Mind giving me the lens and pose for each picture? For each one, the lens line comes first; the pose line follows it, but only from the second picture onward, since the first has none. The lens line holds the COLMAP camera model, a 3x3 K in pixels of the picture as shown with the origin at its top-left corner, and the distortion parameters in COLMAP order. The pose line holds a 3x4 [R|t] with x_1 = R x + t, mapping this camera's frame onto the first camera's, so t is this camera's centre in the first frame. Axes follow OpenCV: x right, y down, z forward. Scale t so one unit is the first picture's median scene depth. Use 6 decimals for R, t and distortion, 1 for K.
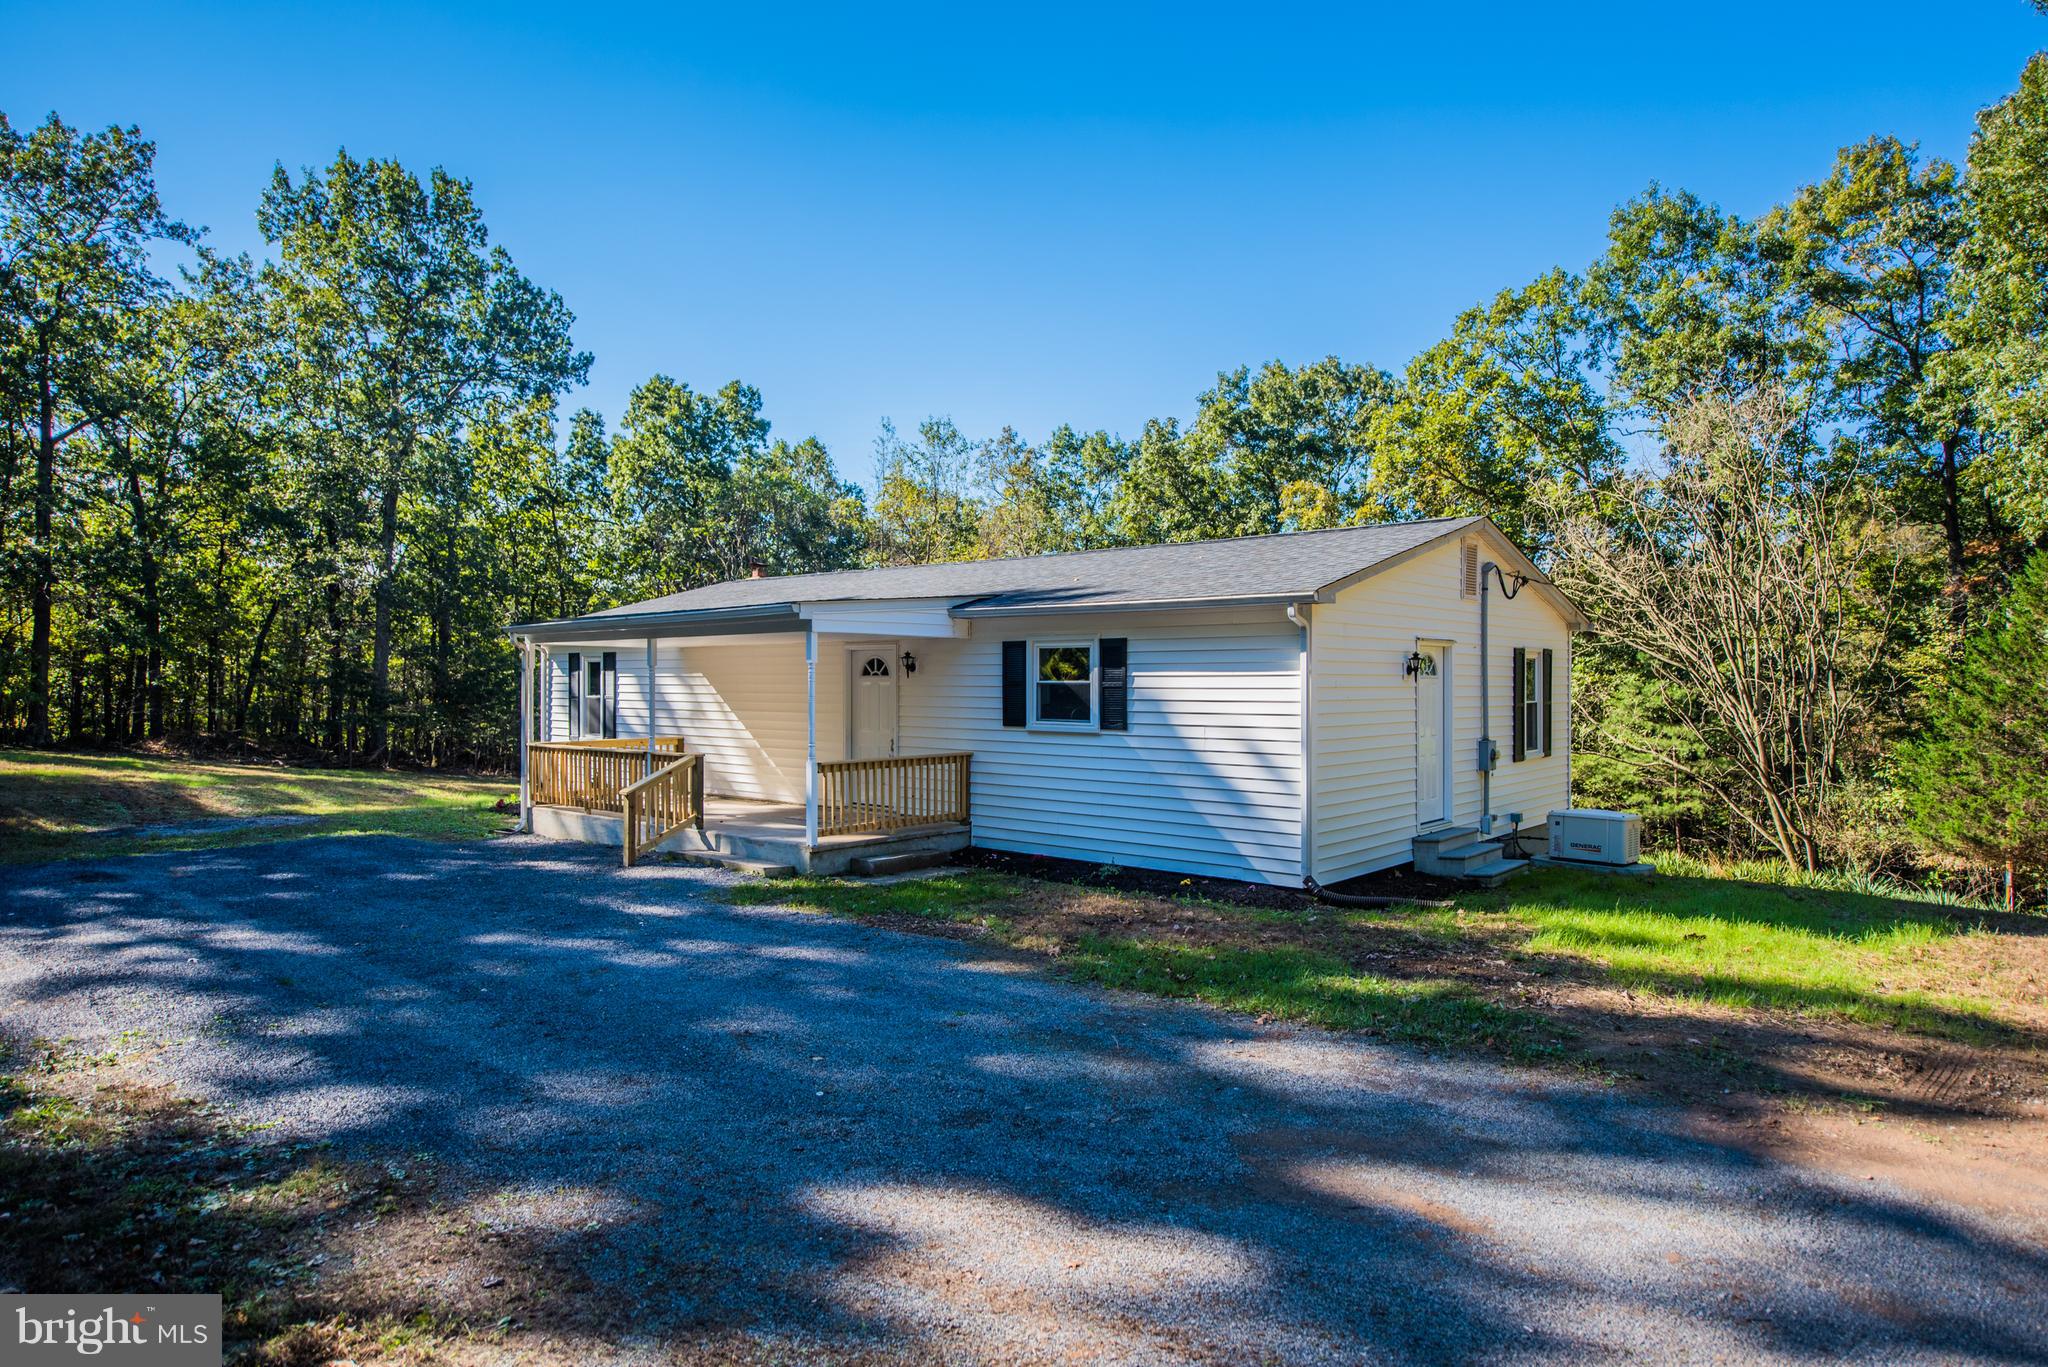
lens RADIAL K [[1179.1, 0, 1024.0], [0, 1179.1, 683.5], [0, 0, 1]] dist [0.018867, 0.000420]
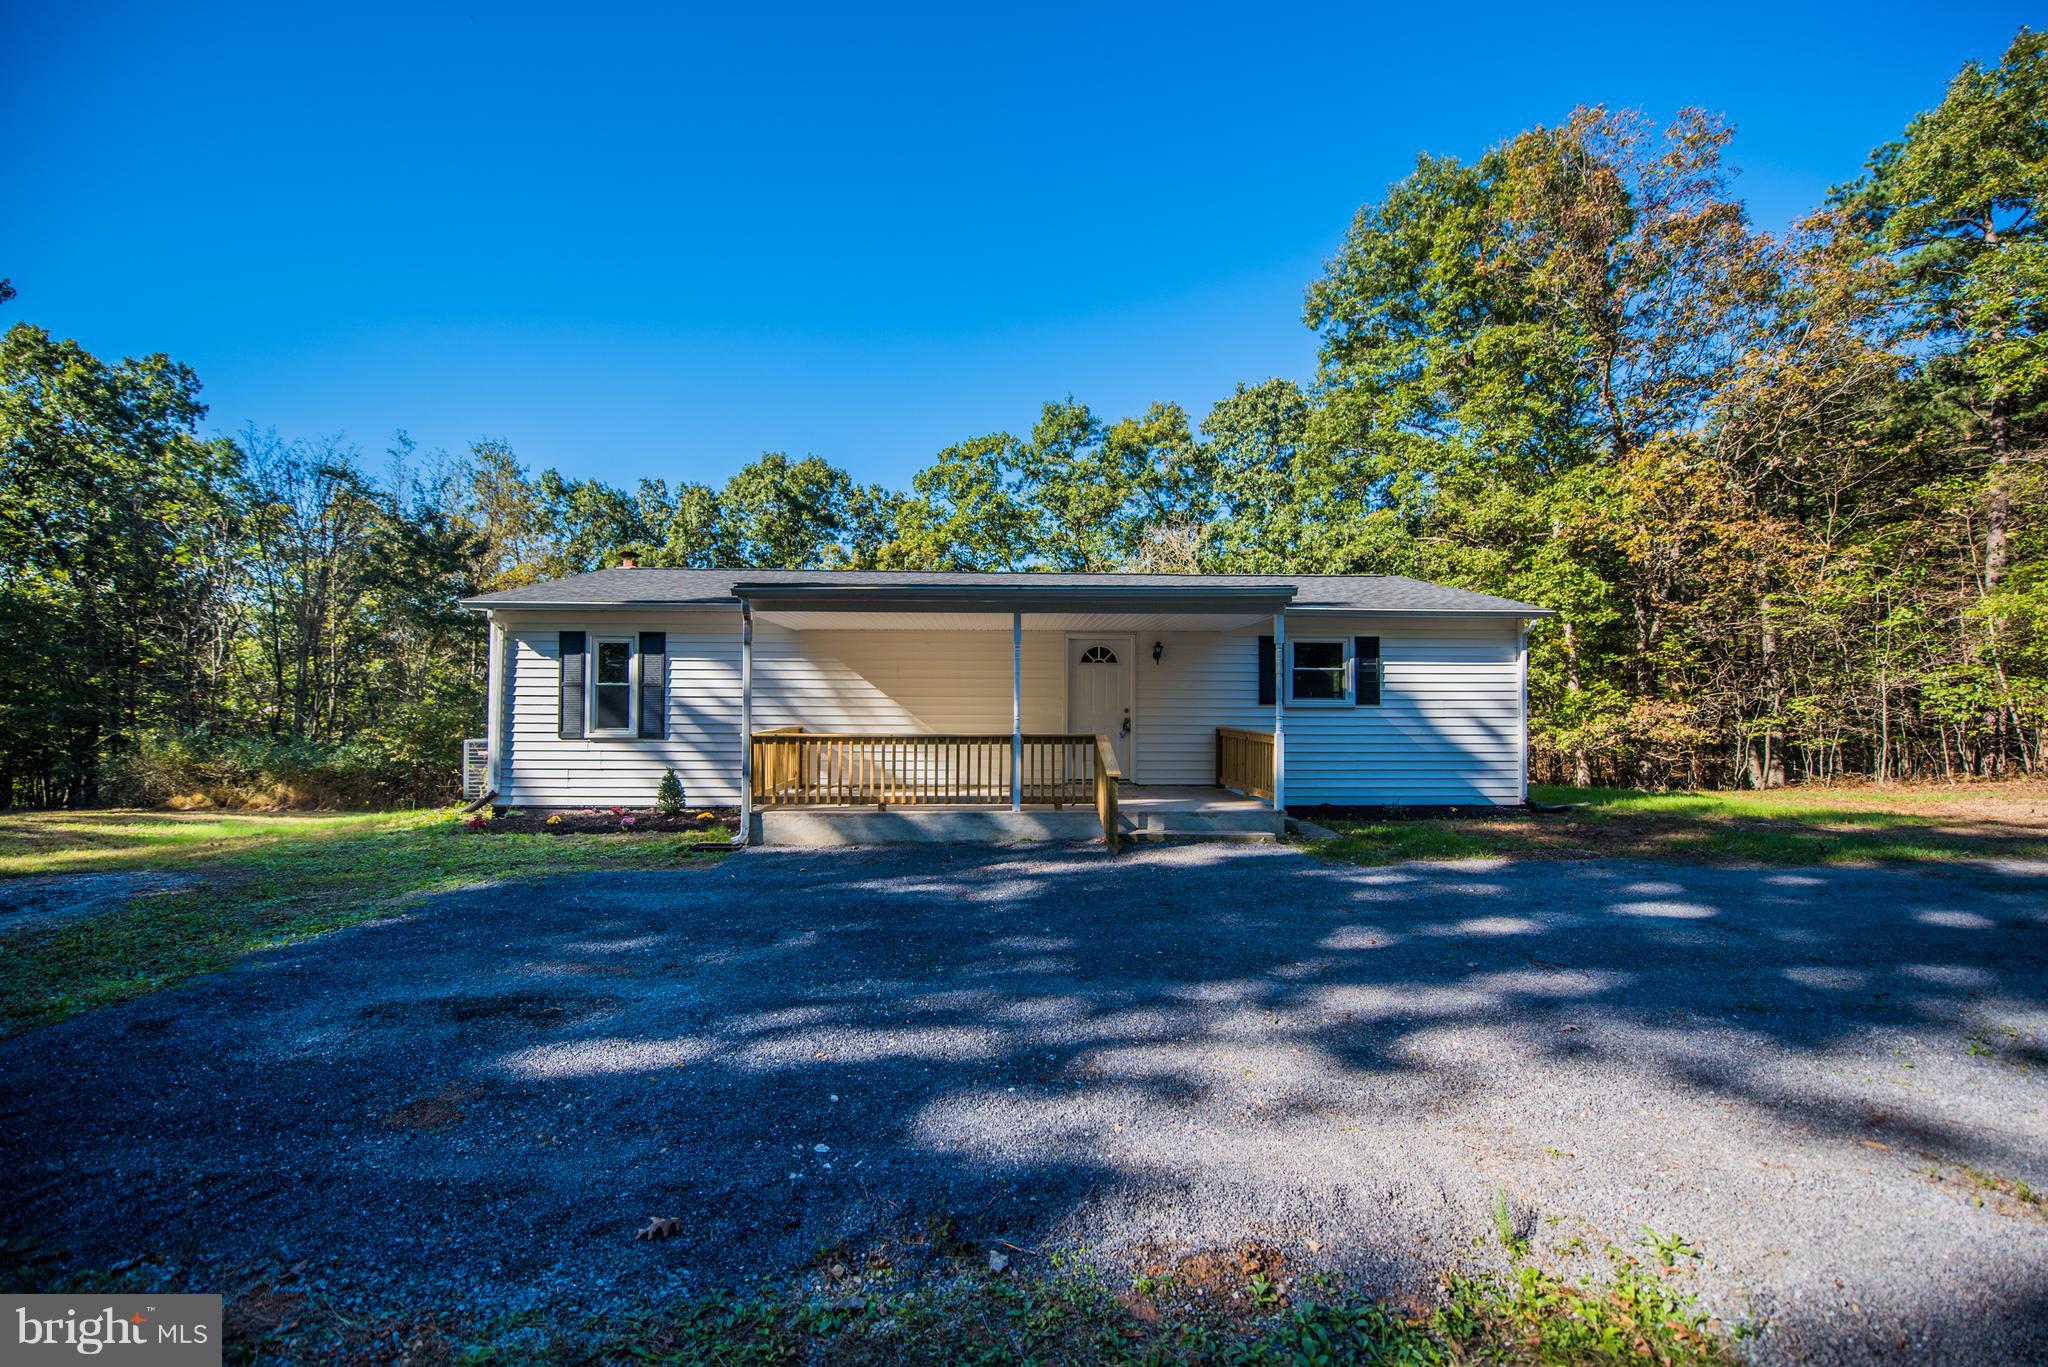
lens RADIAL K [[736.1, 0, 1024.0], [0, 736.1, 683.5], [0, 0, 1]] dist [-0.000337, -0.000083]
pose [[0.742686, -0.000154, 0.669640, -0.634323], [-0.002195, 0.999994, 0.002664, 0.011183], [-0.669637, -0.003448, 0.742681, 0.529812]]
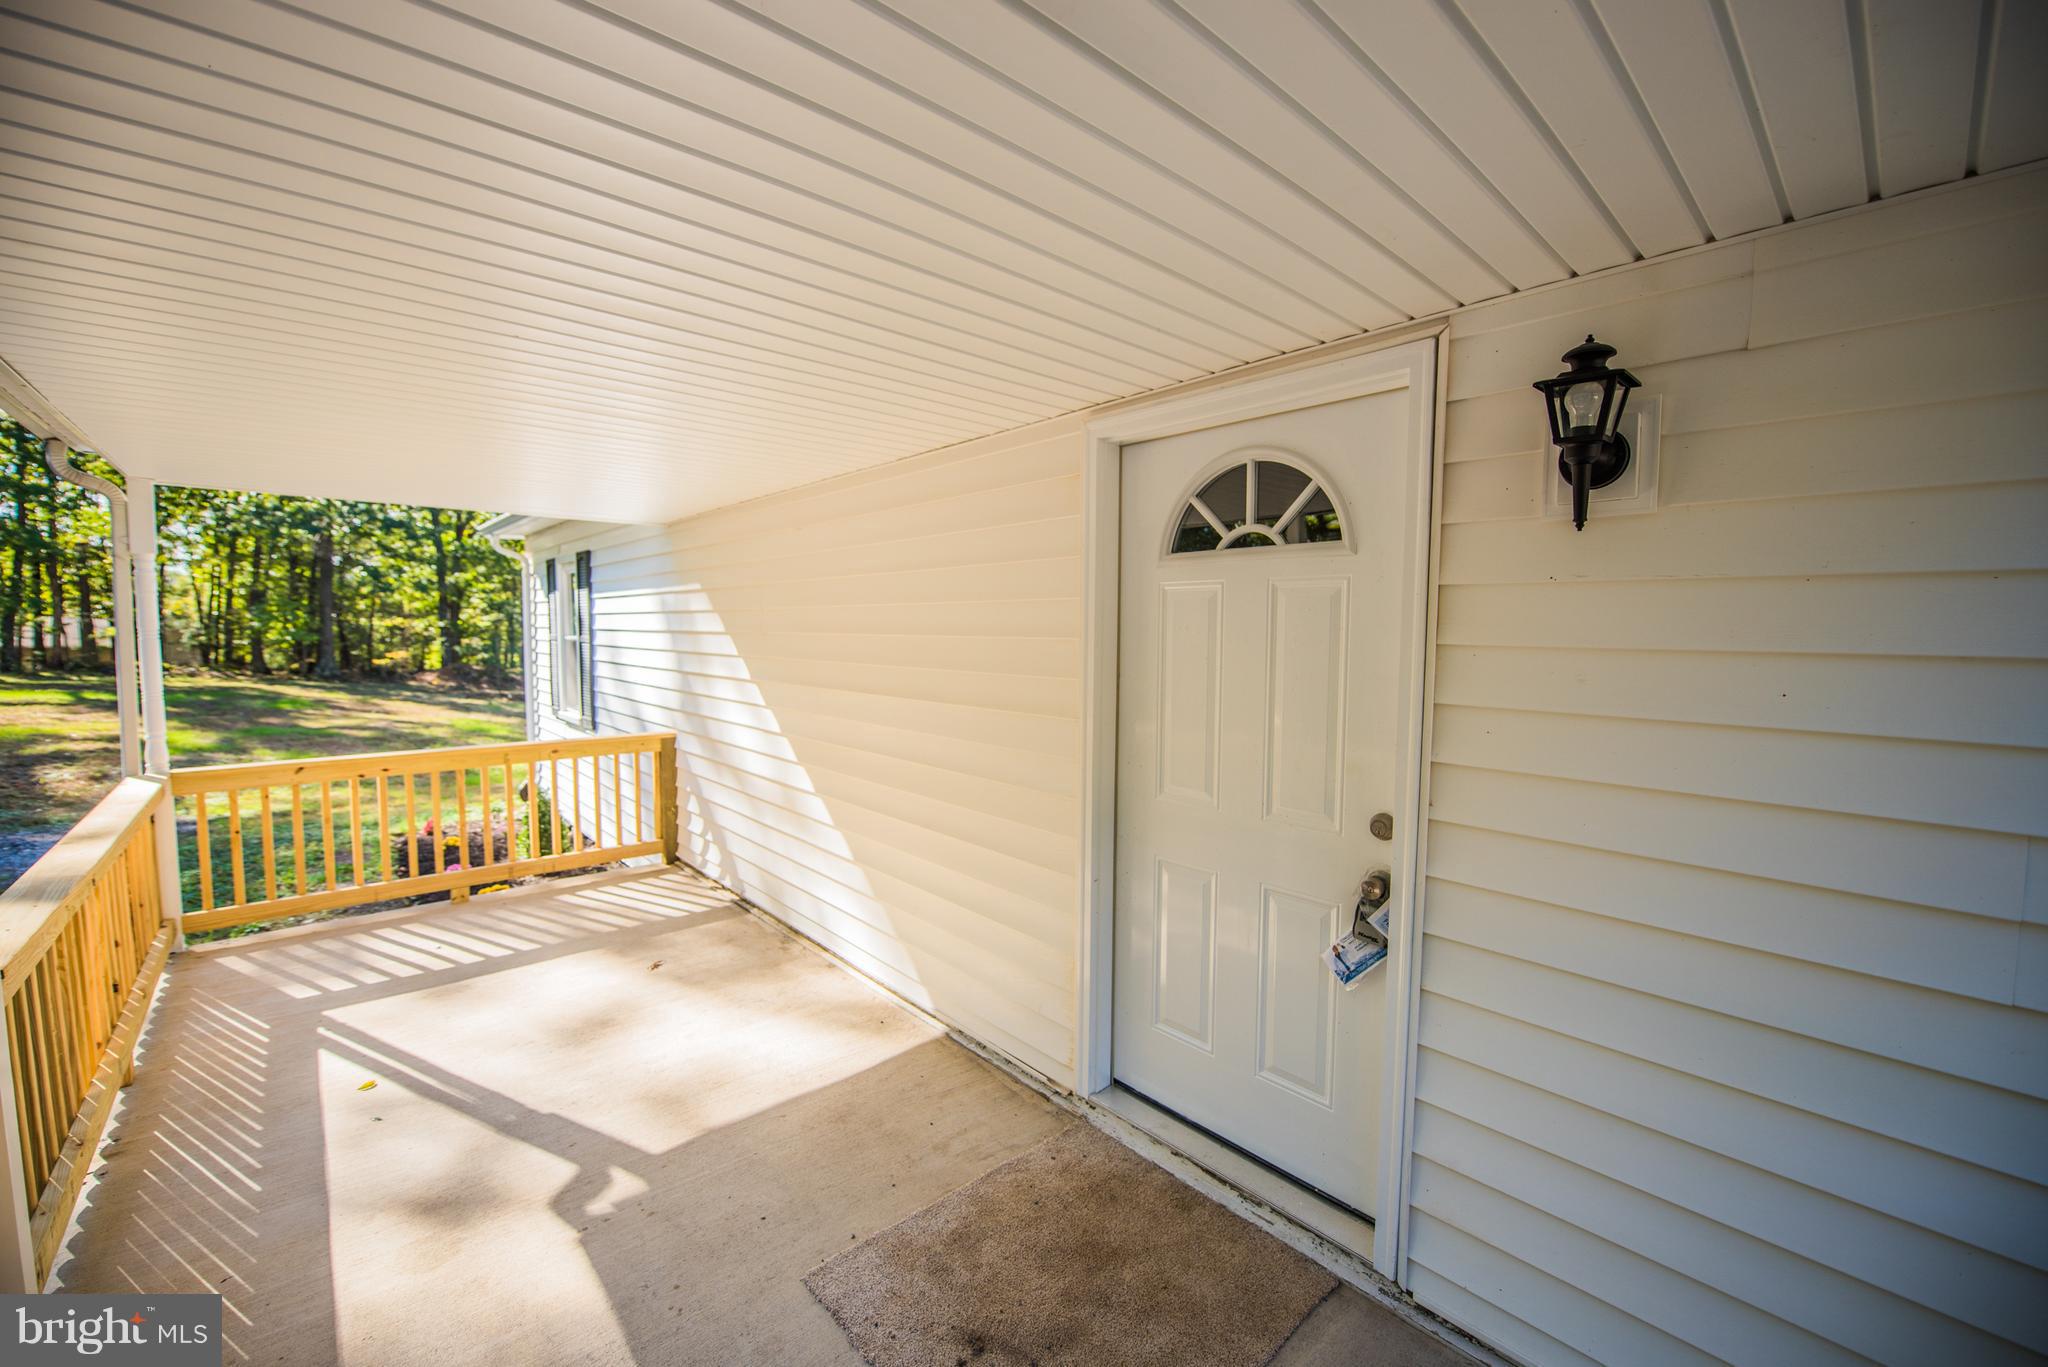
lens RADIAL K [[799.5, 0, 1024.0], [0, 799.5, 683.5], [0, 0, 1]] dist [0.015133, -0.000436]
pose [[0.993769, 0.010114, -0.111003, -0.148518], [-0.000962, 0.996616, 0.082187, 0.005851], [0.111459, -0.081568, 0.990416, 0.844951]]
